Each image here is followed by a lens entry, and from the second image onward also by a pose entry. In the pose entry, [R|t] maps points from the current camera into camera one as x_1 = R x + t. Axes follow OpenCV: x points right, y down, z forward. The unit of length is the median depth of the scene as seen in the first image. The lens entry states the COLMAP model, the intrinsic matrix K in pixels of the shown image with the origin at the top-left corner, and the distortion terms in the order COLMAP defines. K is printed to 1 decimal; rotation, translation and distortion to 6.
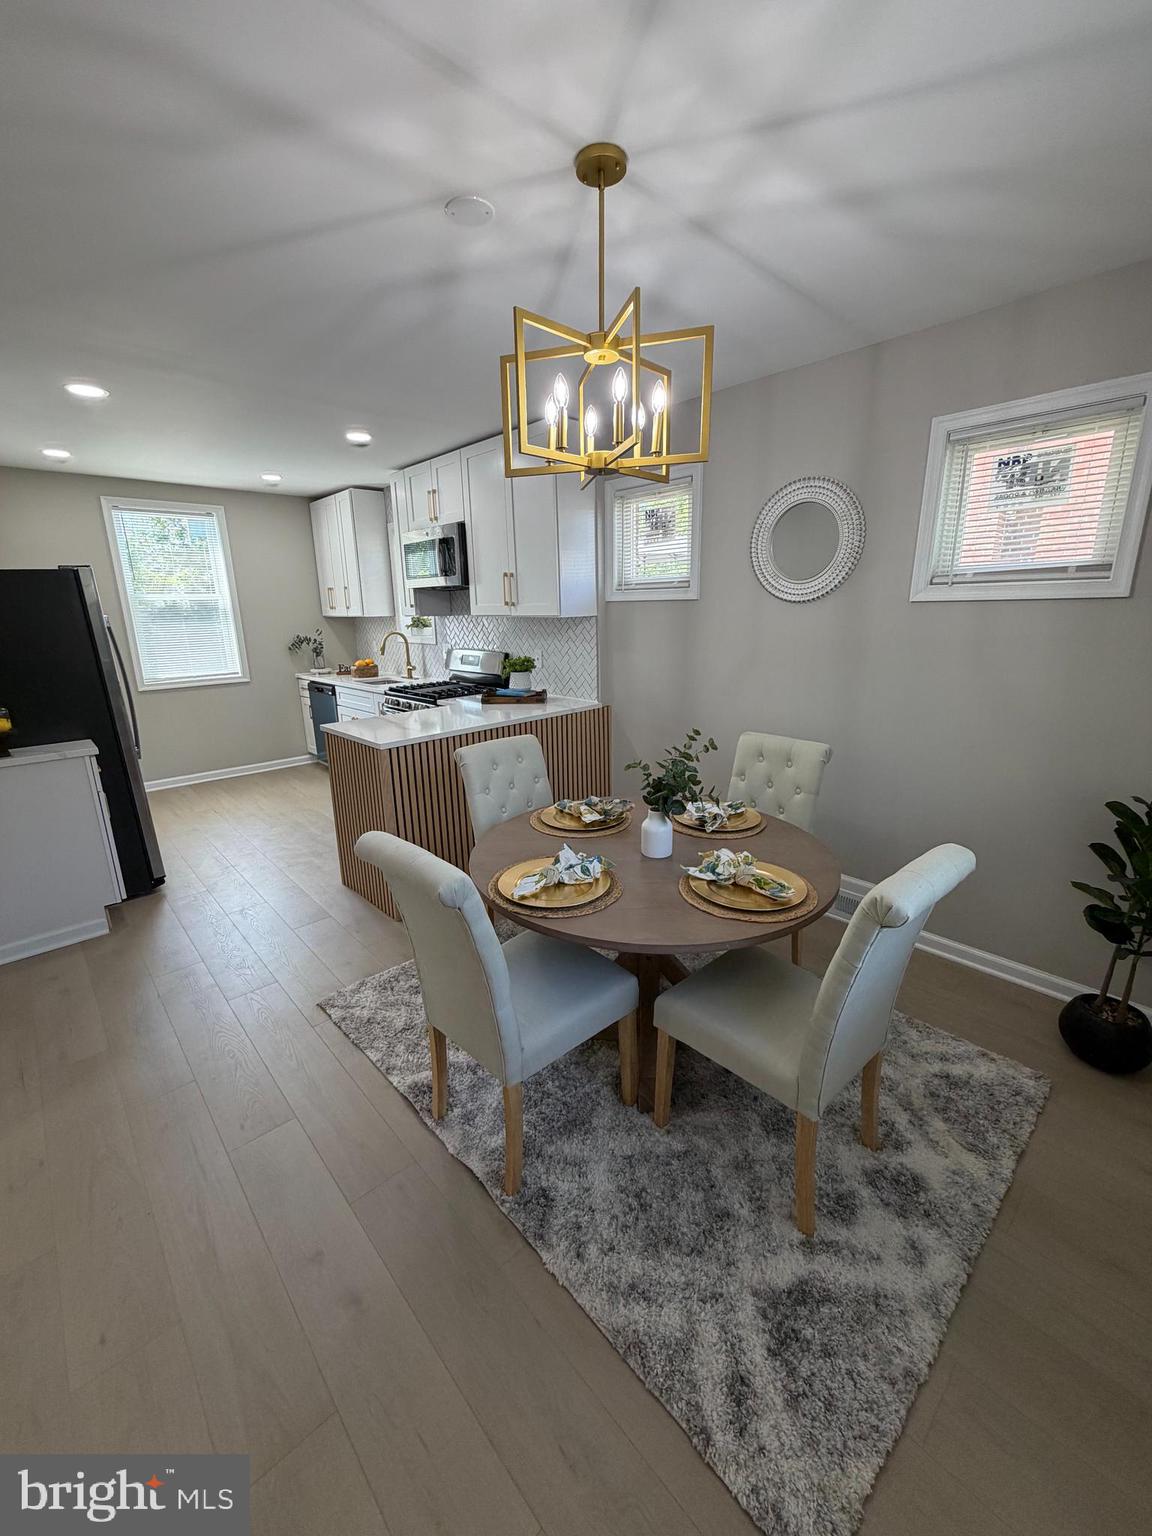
lens RADIAL K [[613.0, 0, 576.1], [0, 613.0, 767.3], [0, 0, 1]] dist [0.001650, -0.000667]
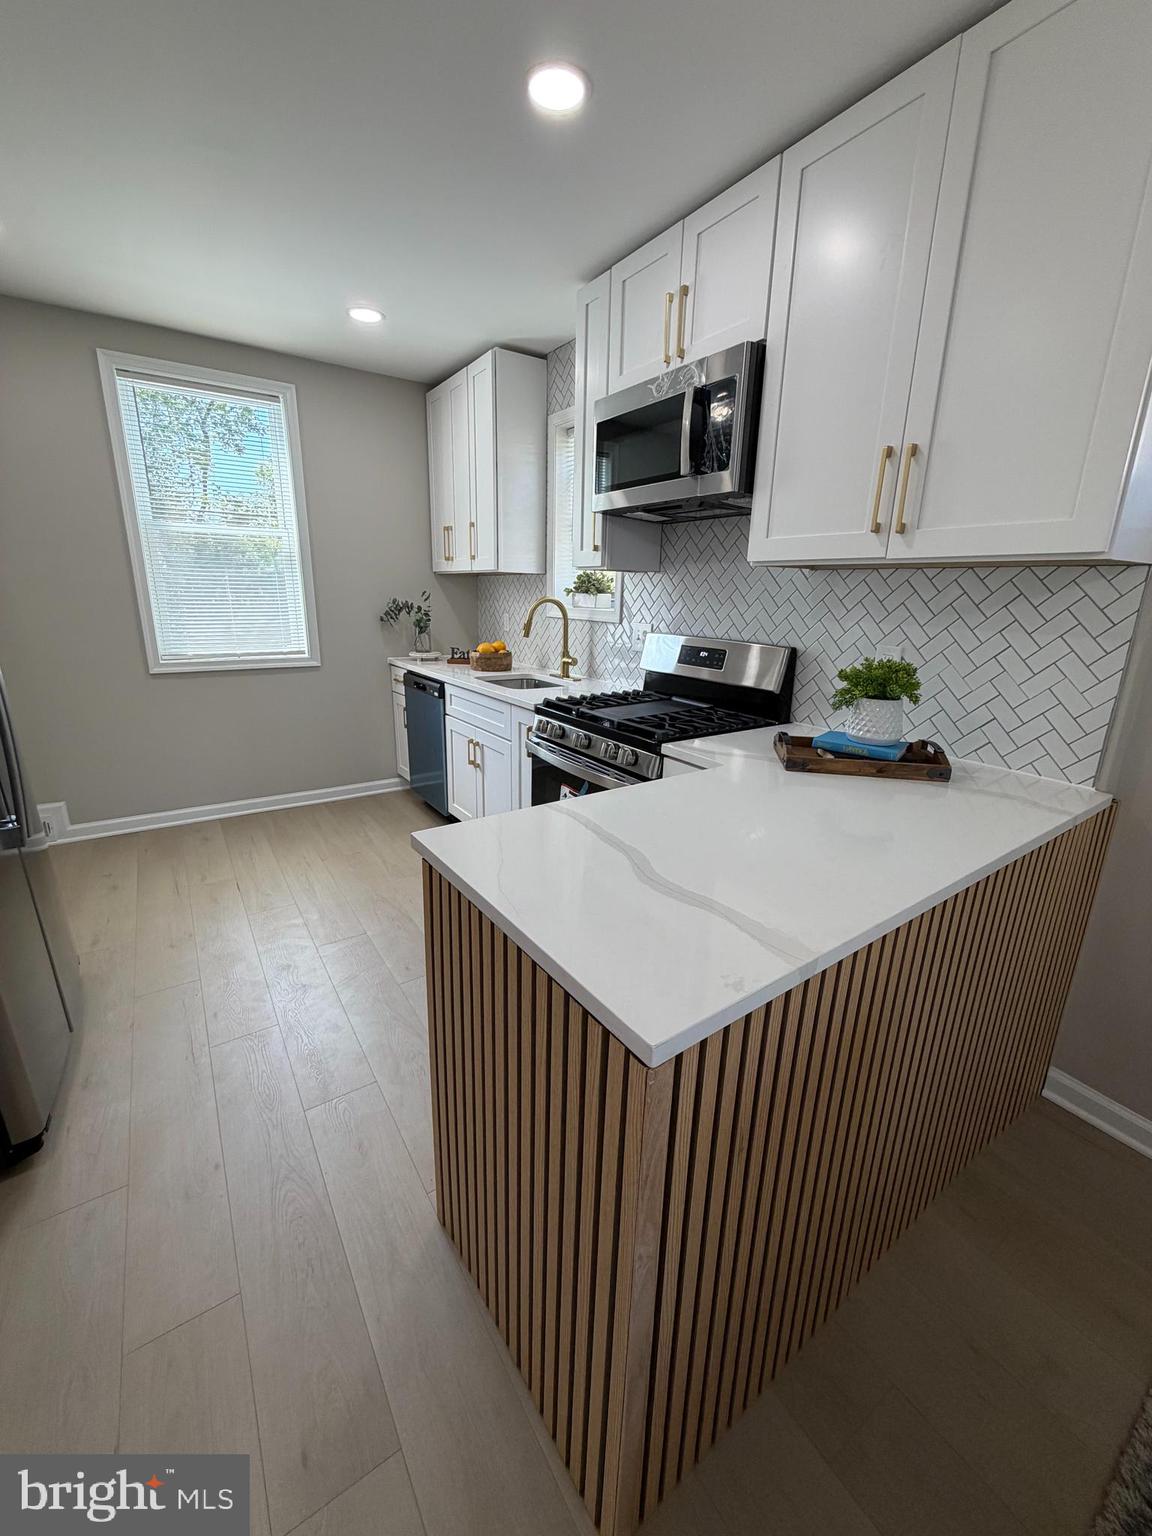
lens RADIAL K [[613.0, 0, 577.0], [0, 613.0, 767.1], [0, 0, 1]] dist [0.001650, -0.000667]
pose [[0.987358, 0.081124, -0.136175, -0.169635], [-0.078076, 0.996566, 0.027585, -0.075011], [0.137945, -0.016604, 0.990301, 0.403590]]
